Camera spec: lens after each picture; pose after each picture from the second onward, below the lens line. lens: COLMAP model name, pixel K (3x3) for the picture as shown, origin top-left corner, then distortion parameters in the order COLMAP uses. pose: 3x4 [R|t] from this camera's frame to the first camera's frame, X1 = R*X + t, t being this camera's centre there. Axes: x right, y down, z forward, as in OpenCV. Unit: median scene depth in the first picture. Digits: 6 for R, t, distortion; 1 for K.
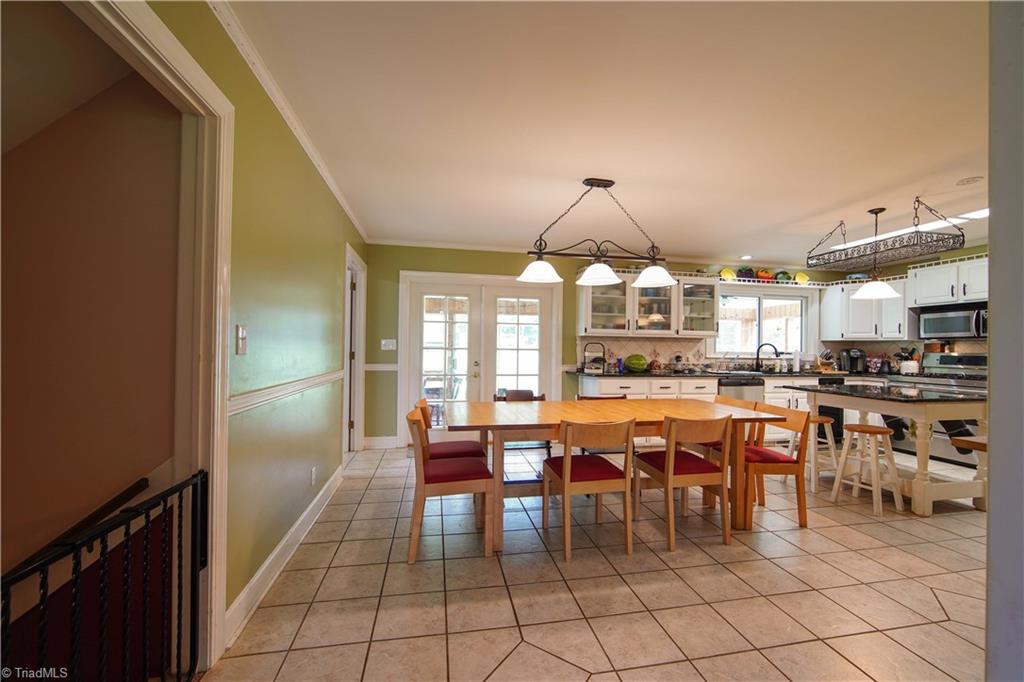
lens RADIAL K [[408.1, 0, 514.9], [0, 408.1, 344.3], [0, 0, 1]] dist [-0.016667, 0.005567]
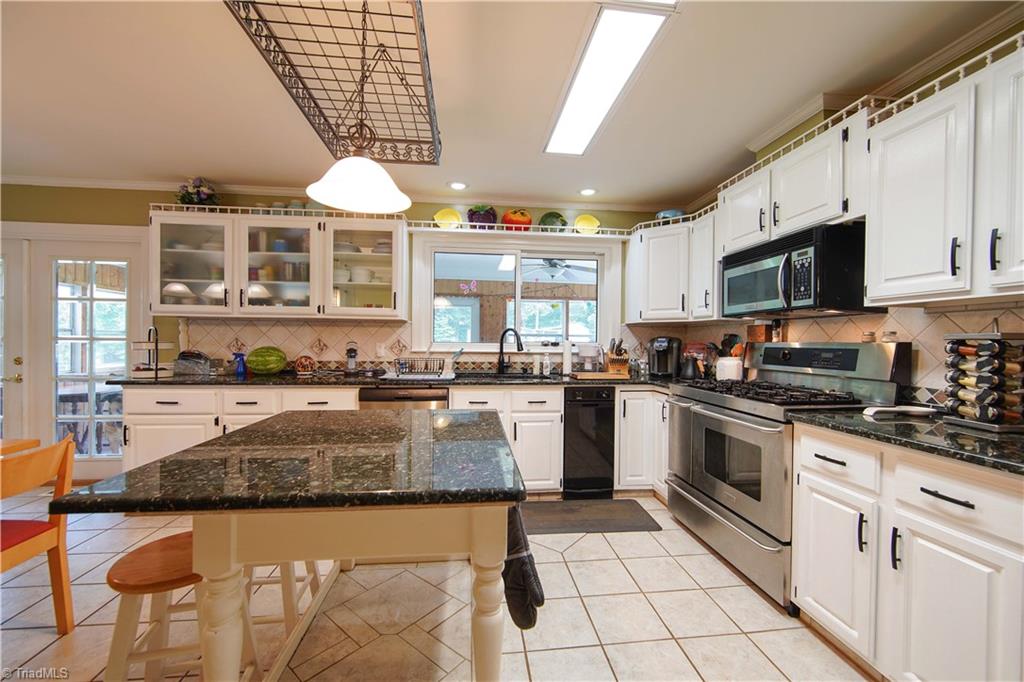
lens RADIAL K [[408.1, 0, 514.9], [0, 408.1, 344.3], [0, 0, 1]] dist [-0.016667, 0.005567]
pose [[0.996673, -0.002205, -0.081477, 0.793265], [0.003306, 0.999905, 0.013372, 0.015957], [0.081440, -0.013597, 0.996586, 0.455434]]
